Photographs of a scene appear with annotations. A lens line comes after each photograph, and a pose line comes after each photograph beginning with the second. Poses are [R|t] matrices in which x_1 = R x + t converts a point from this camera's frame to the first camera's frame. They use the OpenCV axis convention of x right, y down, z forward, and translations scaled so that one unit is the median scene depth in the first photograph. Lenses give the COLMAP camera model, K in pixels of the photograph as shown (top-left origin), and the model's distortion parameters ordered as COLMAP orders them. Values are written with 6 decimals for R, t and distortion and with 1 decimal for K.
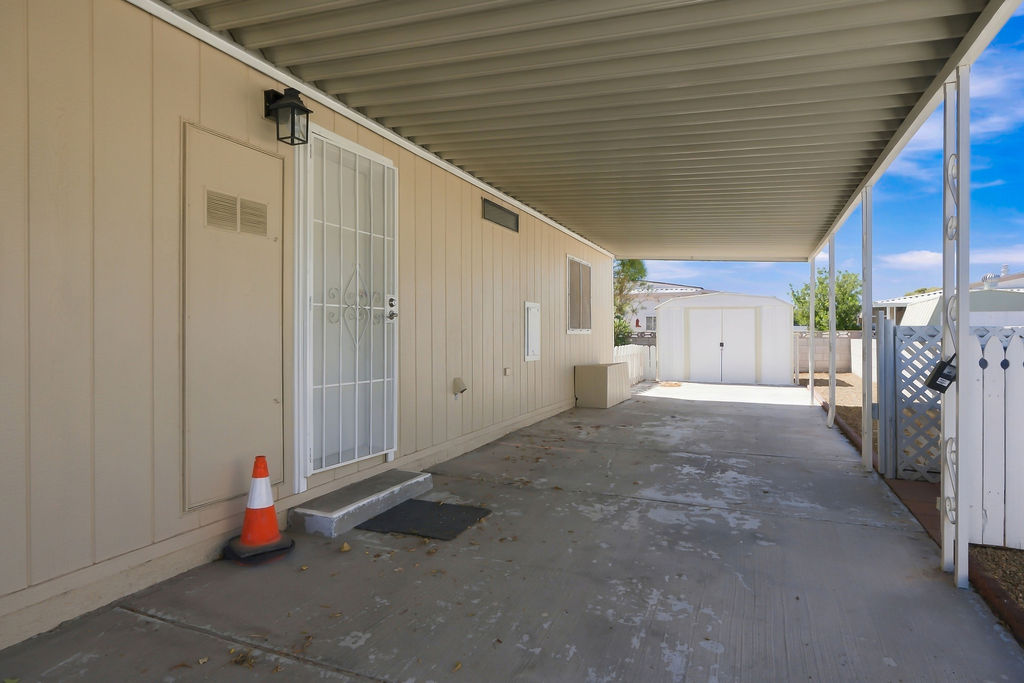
lens RADIAL K [[593.9, 0, 512.0], [0, 593.9, 329.2], [0, 0, 1]] dist [0.005421, 0.001461]
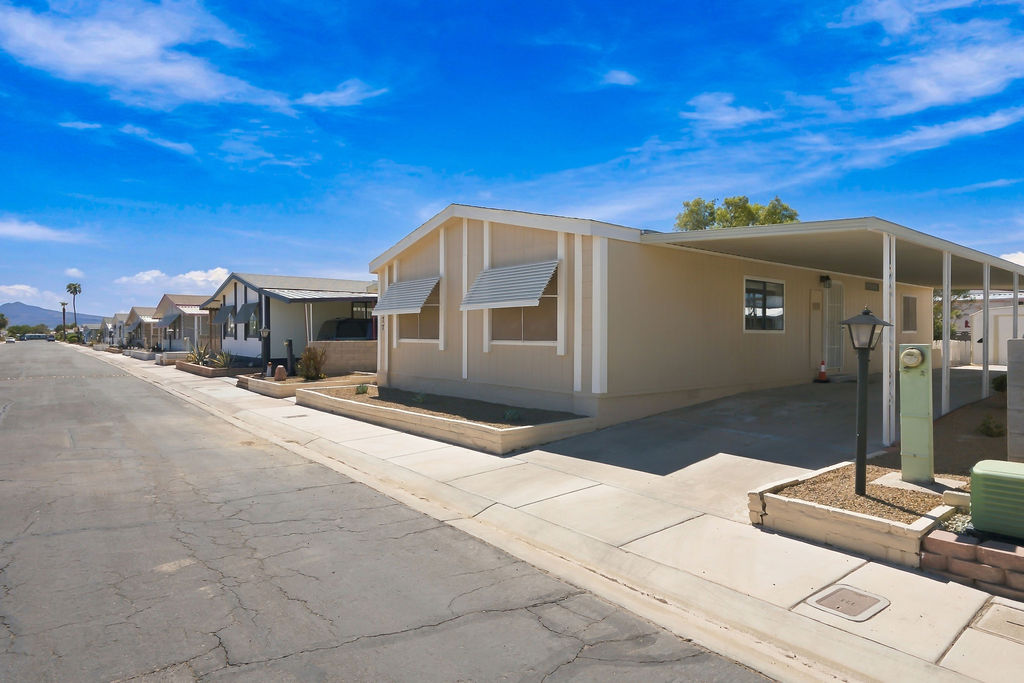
lens RADIAL K [[593.9, 0, 512.0], [0, 593.9, 329.2], [0, 0, 1]] dist [0.005421, 0.001461]
pose [[0.888299, -0.000164, -0.459266, -0.158556], [0.001633, 0.999995, 0.002803, -0.012844], [0.459263, -0.003240, 0.888295, -1.434429]]
